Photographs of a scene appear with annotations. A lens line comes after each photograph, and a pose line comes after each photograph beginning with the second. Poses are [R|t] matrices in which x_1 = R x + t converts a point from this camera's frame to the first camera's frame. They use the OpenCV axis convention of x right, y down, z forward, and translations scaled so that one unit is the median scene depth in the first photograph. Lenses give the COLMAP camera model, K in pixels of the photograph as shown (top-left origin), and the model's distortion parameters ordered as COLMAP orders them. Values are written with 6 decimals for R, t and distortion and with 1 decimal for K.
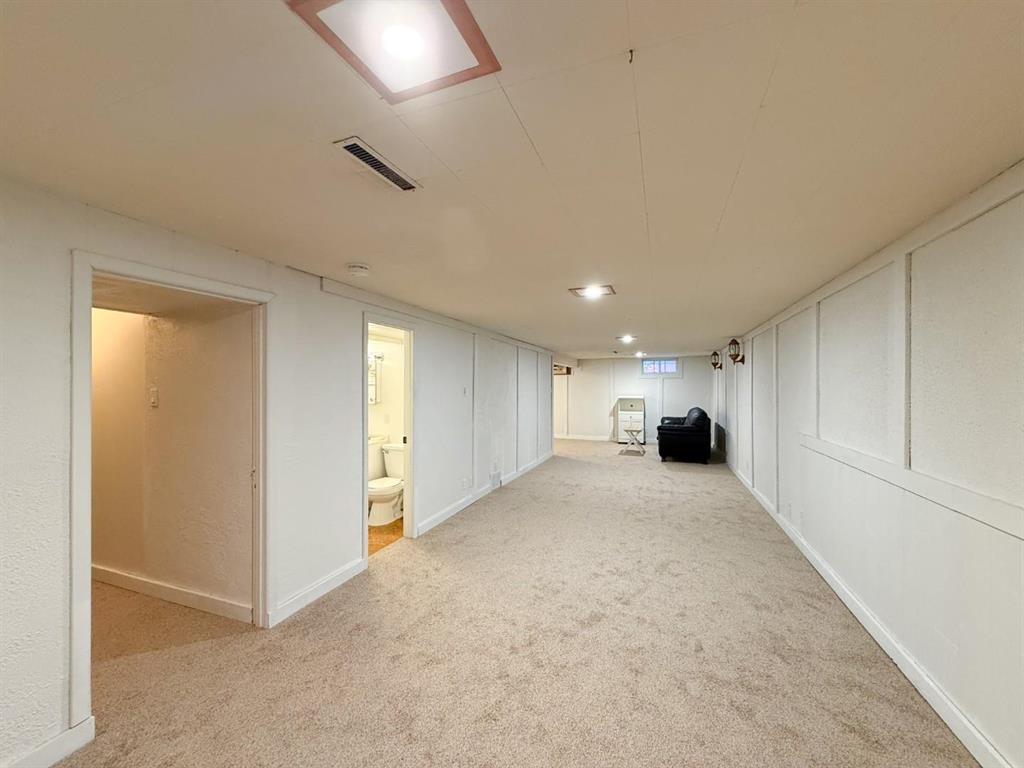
lens RADIAL K [[407.6, 0, 509.1], [0, 407.6, 385.4], [0, 0, 1]] dist [-0.001149, 0.000730]
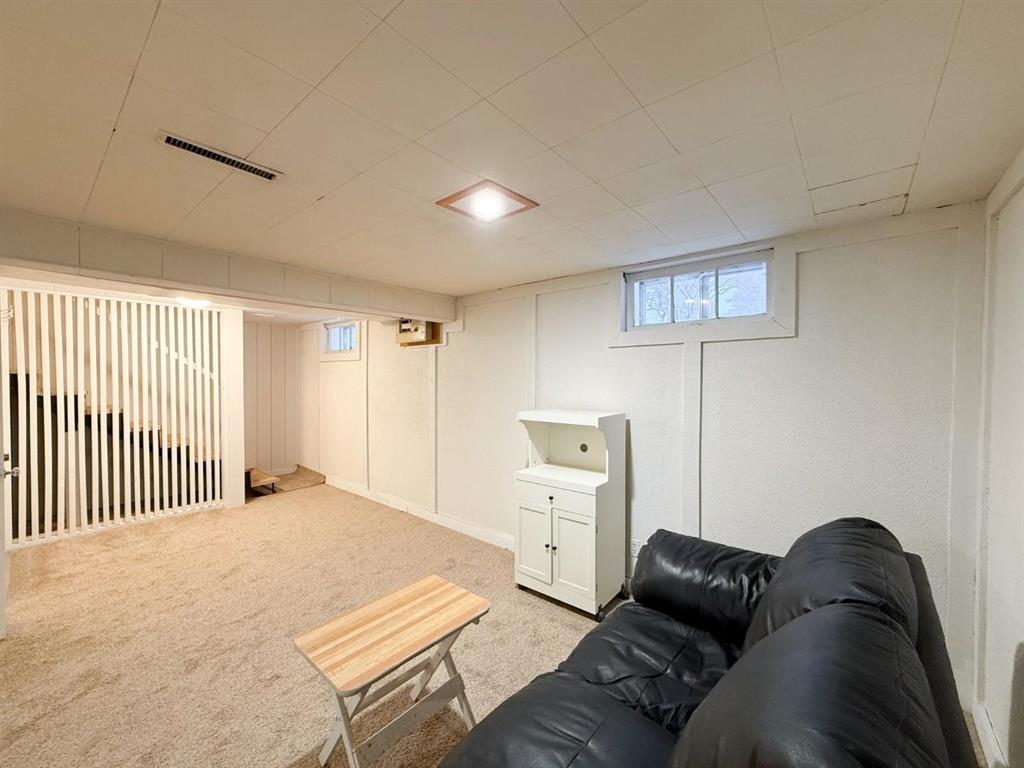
lens RADIAL K [[407.6, 0, 515.4], [0, 407.6, 384.1], [0, 0, 1]] dist [-0.001149, 0.000730]
pose [[0.945000, 0.005441, -0.327024, 0.328921], [0.002574, 0.999707, 0.024071, 0.000701], [0.327059, -0.023588, 0.944709, 0.692576]]
